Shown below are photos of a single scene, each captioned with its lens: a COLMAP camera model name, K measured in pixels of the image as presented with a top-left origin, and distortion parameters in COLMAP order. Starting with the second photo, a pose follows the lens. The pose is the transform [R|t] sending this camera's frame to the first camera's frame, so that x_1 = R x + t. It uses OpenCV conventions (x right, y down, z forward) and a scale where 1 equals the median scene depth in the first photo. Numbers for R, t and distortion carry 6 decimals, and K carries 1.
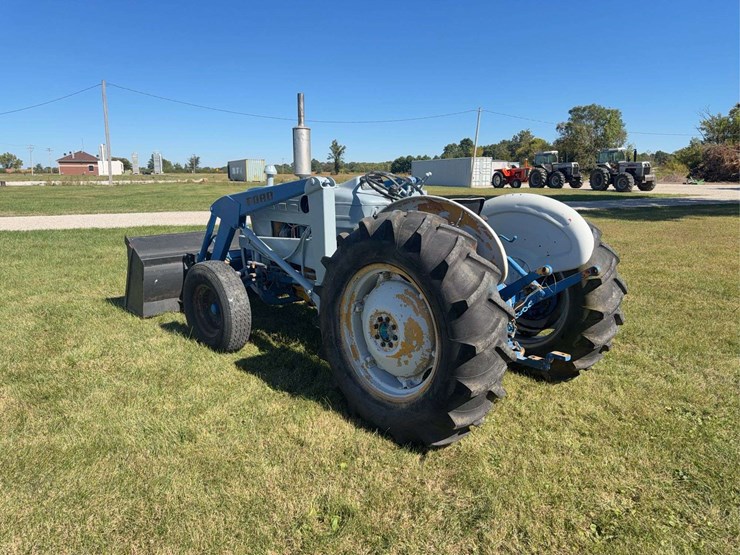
lens RADIAL K [[547.9, 0, 373.1], [0, 547.9, 278.1], [0, 0, 1]] dist [0.056523, -0.074198]
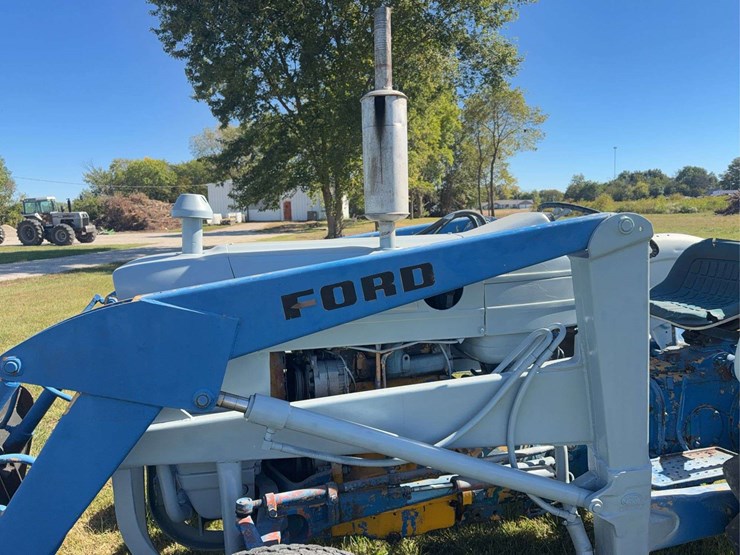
lens RADIAL K [[547.9, 0, 360.9], [0, 547.9, 271.3], [0, 0, 1]] dist [0.056523, -0.074198]
pose [[0.511144, -0.099561, 0.853709, -0.066381], [0.188540, 0.982064, 0.001645, -0.021775], [-0.838561, 0.160118, 0.520747, 0.117019]]
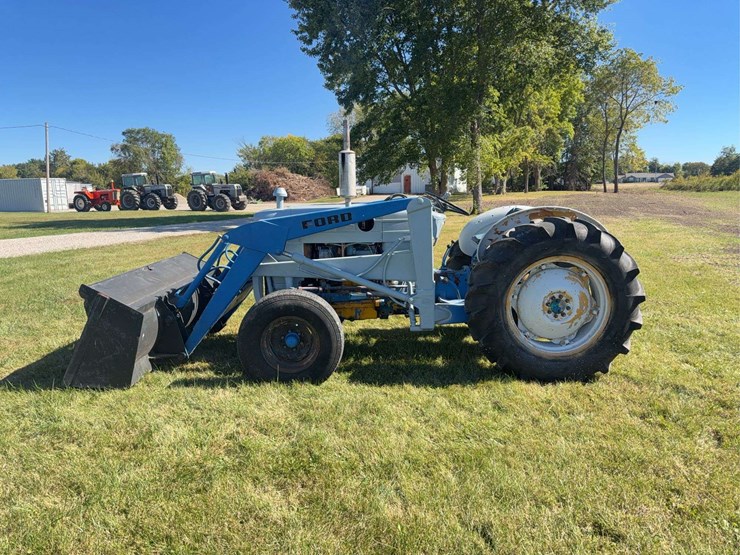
lens RADIAL K [[545.4, 0, 373.9], [0, 545.4, 280.1], [0, 0, 1]] dist [0.055379, -0.048614]
pose [[0.686214, -0.128303, 0.715995, -0.122216], [0.152977, 0.987762, 0.030389, -0.007507], [-0.711132, 0.088677, 0.697444, 0.035775]]
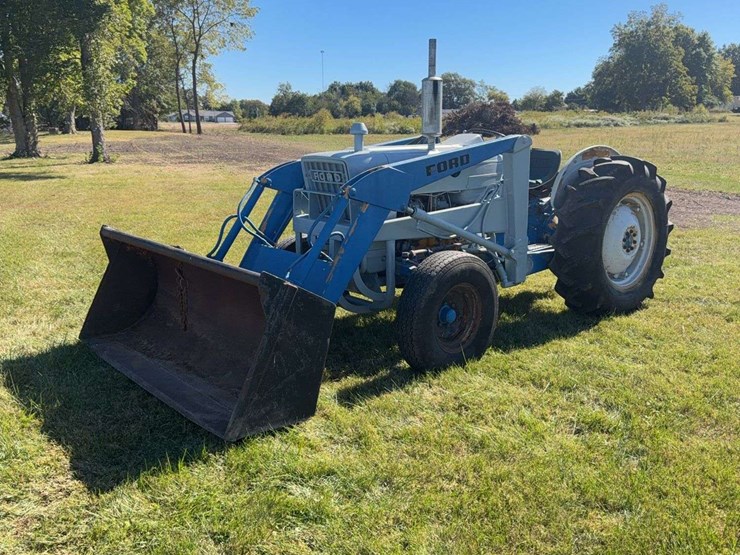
lens RADIAL K [[734.7, 0, 390.6], [0, 734.7, 279.6], [0, 0, 1]] dist [0.043031, 0.000000]
pose [[0.003139, -0.204179, 0.978928, -0.184165], [0.189097, 0.961393, 0.199916, -0.030164], [-0.981953, 0.184485, 0.041627, 0.150886]]
